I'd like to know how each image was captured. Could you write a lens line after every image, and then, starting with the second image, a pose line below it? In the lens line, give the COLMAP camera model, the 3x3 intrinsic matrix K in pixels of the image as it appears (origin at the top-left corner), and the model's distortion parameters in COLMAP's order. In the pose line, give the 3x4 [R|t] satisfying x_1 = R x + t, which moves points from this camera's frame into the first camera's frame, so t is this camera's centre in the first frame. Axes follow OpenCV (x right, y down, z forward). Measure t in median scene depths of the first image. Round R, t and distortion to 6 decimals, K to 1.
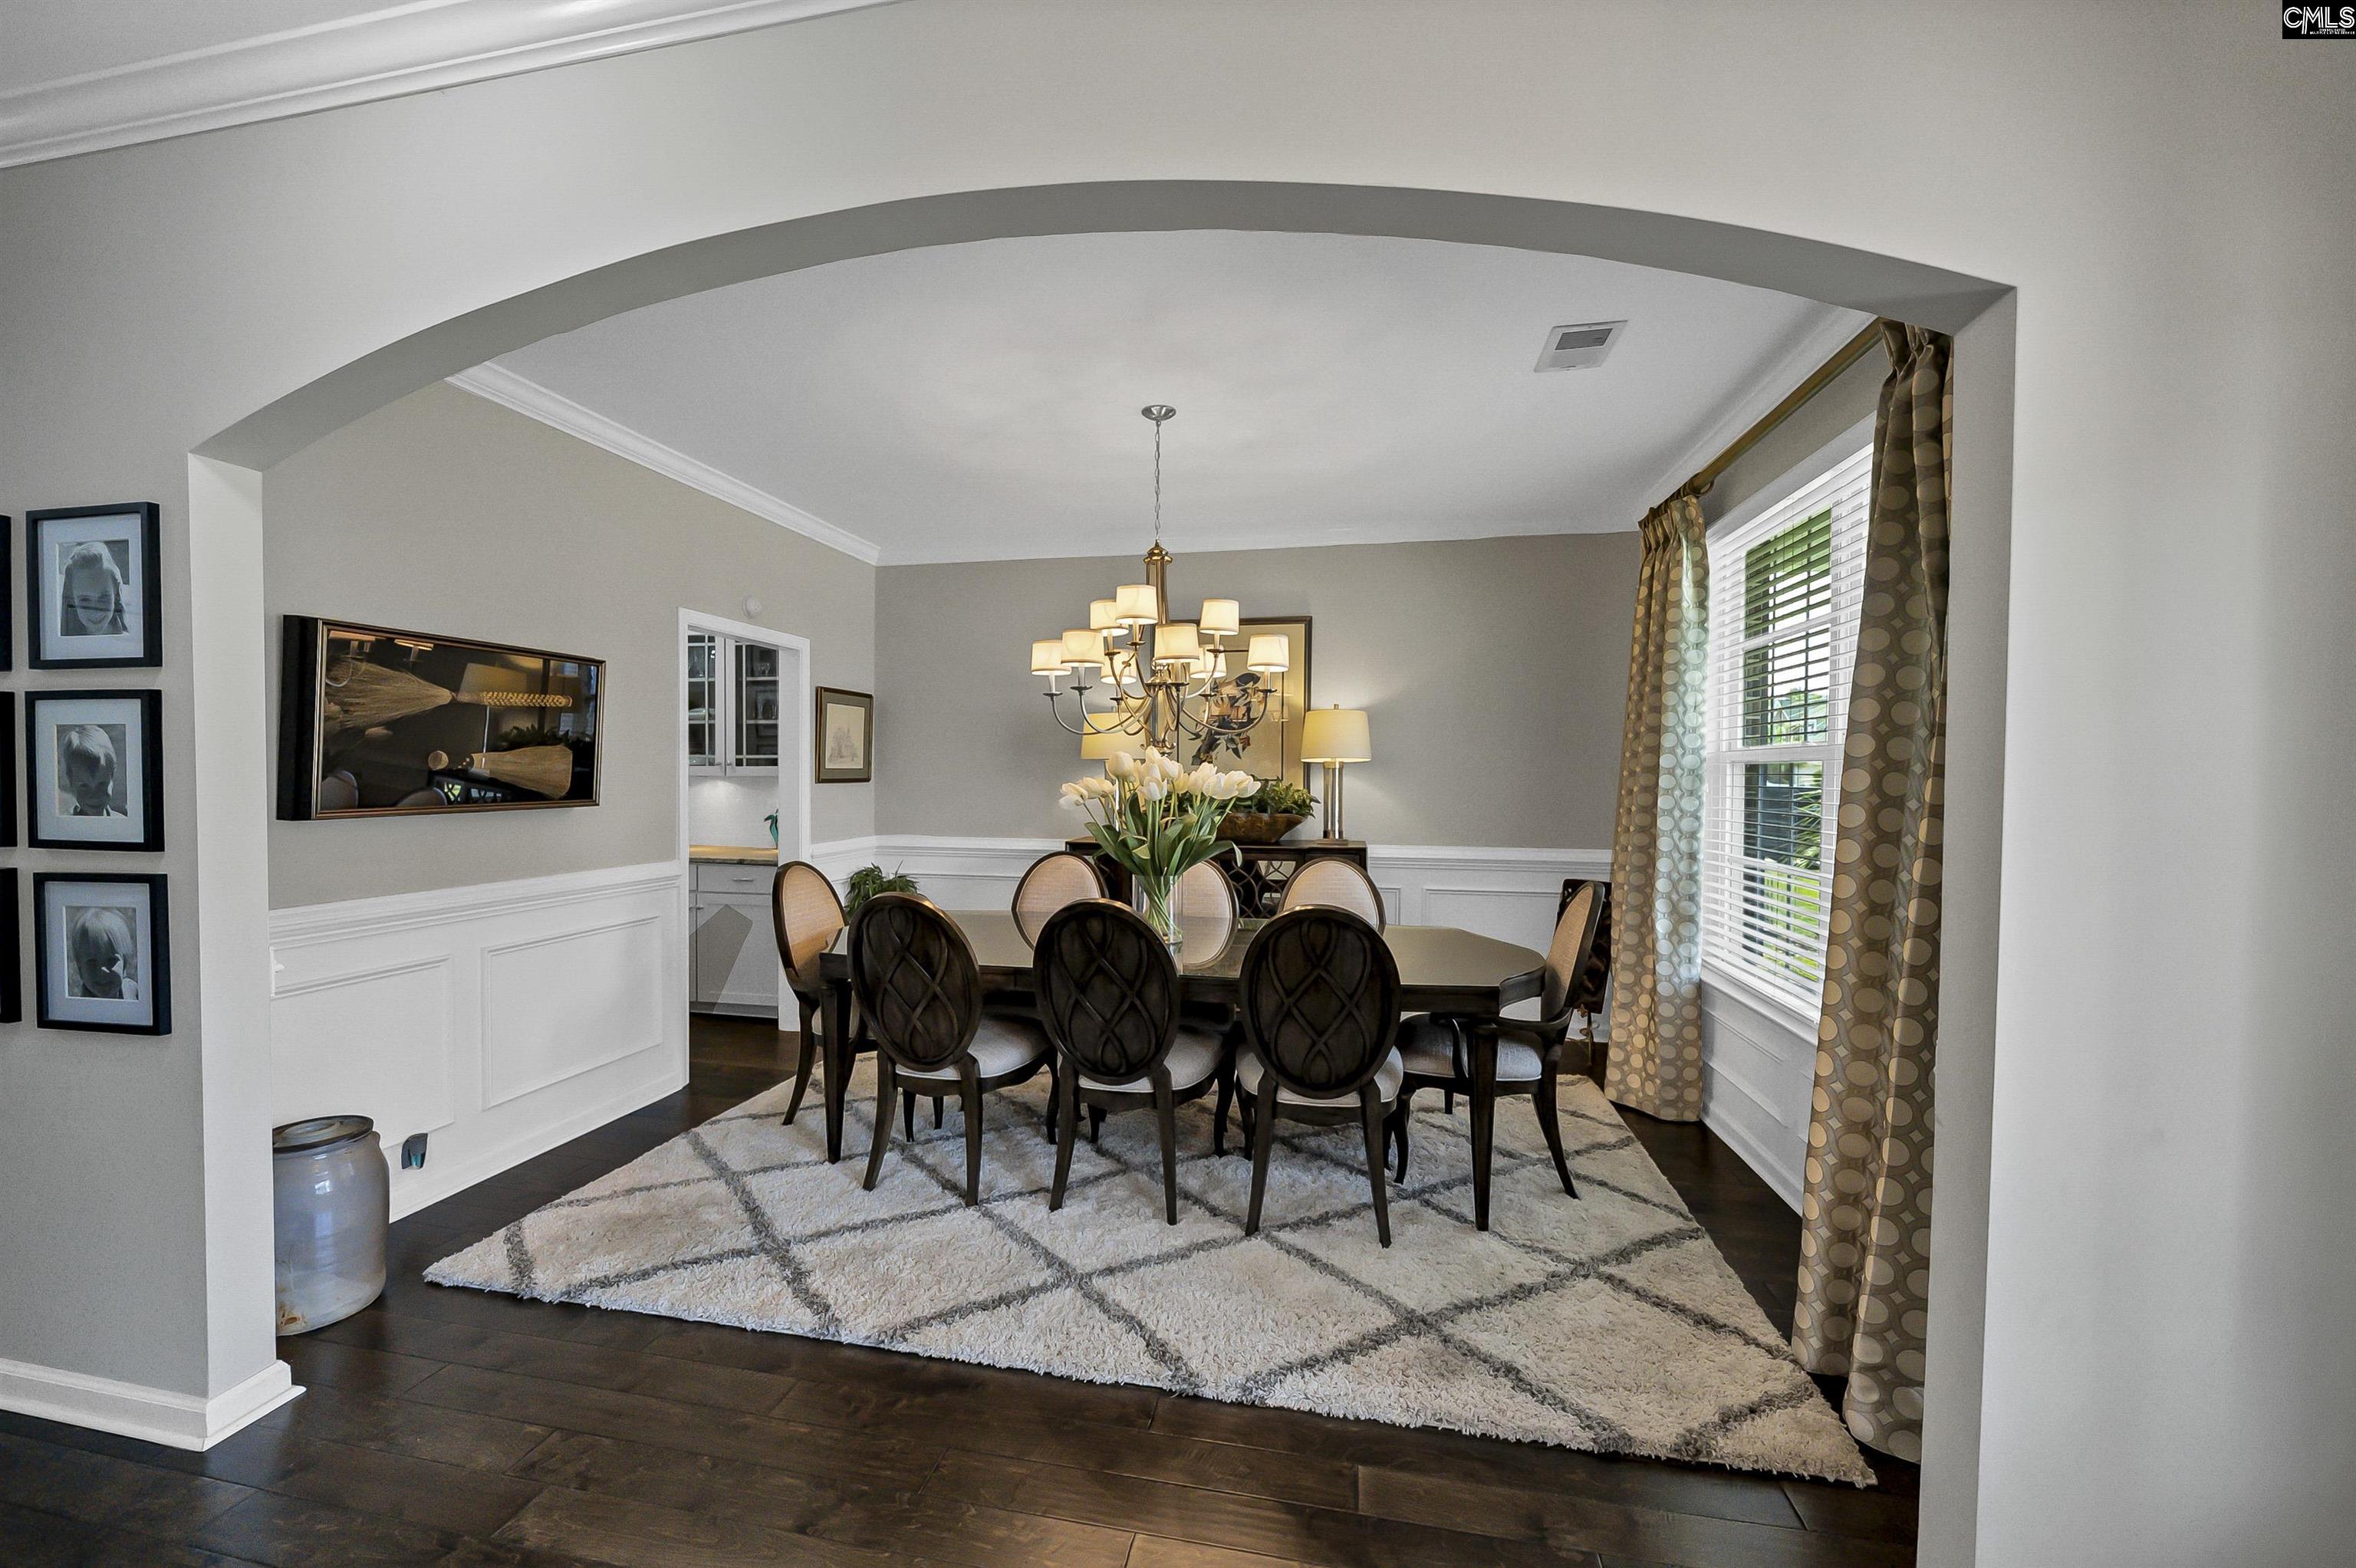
lens RADIAL K [[915.0, 0, 1163.9], [0, 915.0, 791.2], [0, 0, 1]] dist [-0.004189, 0.000571]
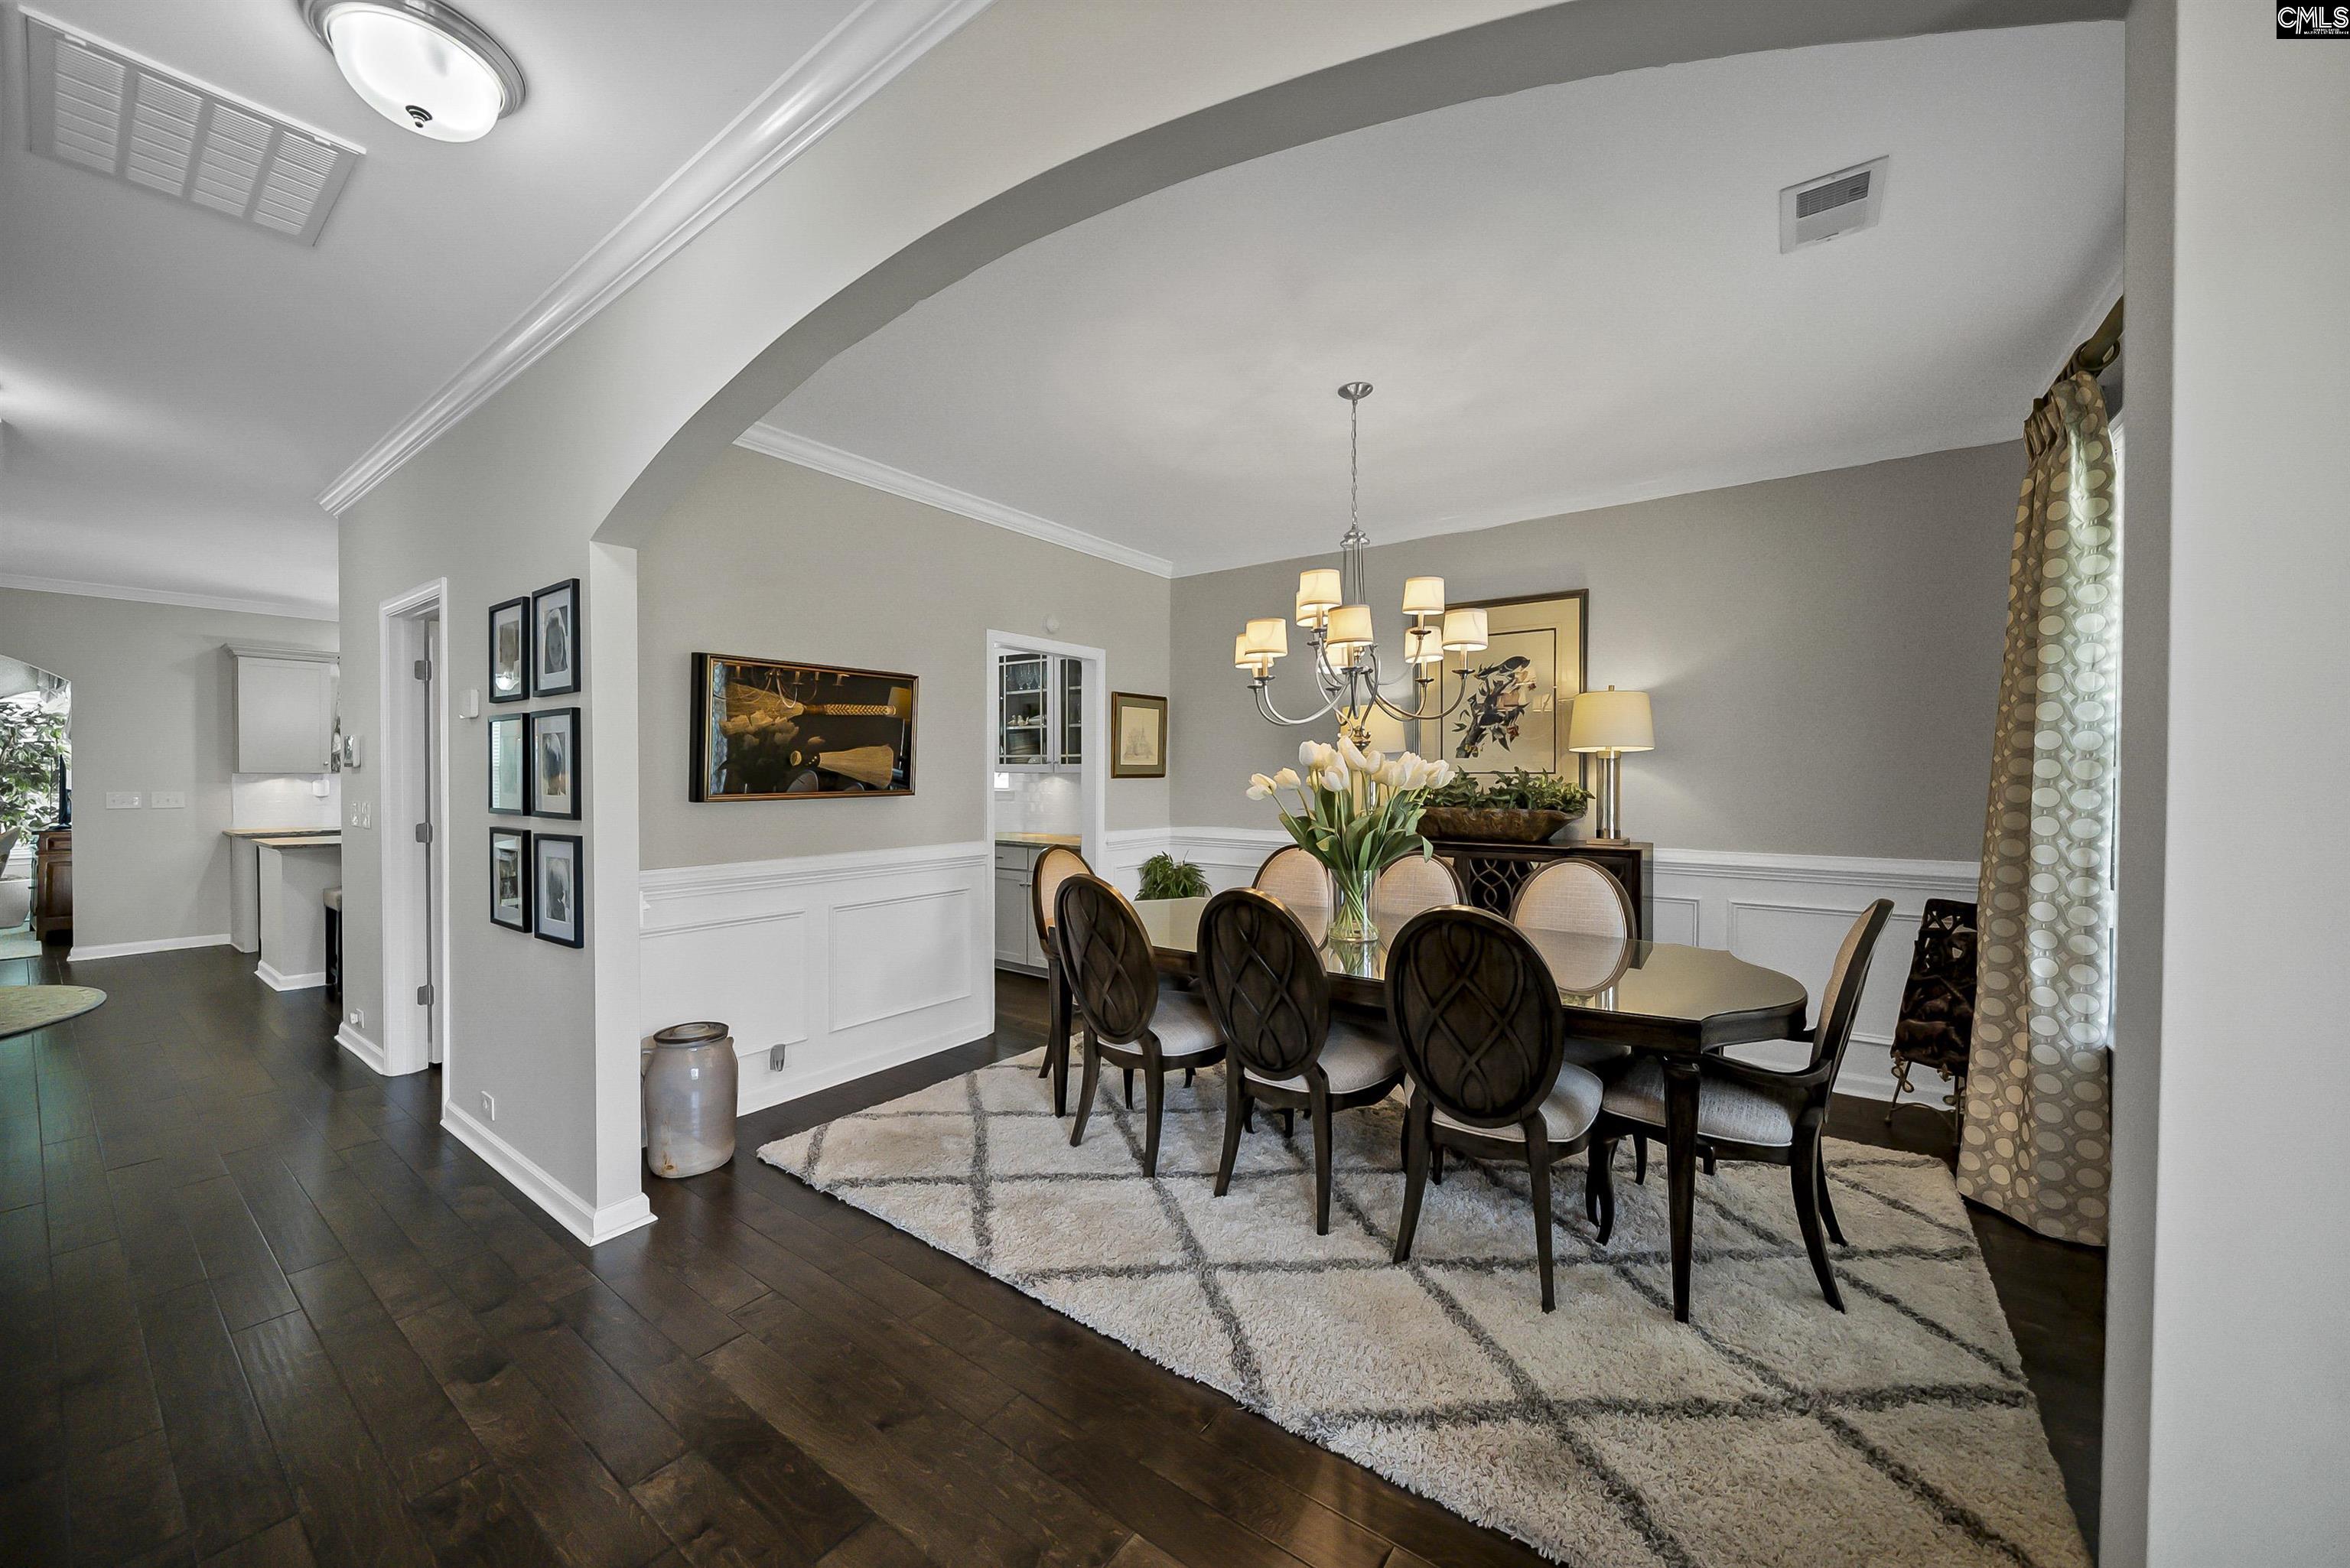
lens RADIAL K [[879.9, 0, 1179.2], [0, 879.9, 781.6], [0, 0, 1]] dist [-0.006742, -0.000032]
pose [[0.911003, -0.000488, -0.412399, 0.240872], [-0.004580, 0.999926, -0.011300, 0.012422], [0.412374, 0.012183, 0.910933, 0.094693]]
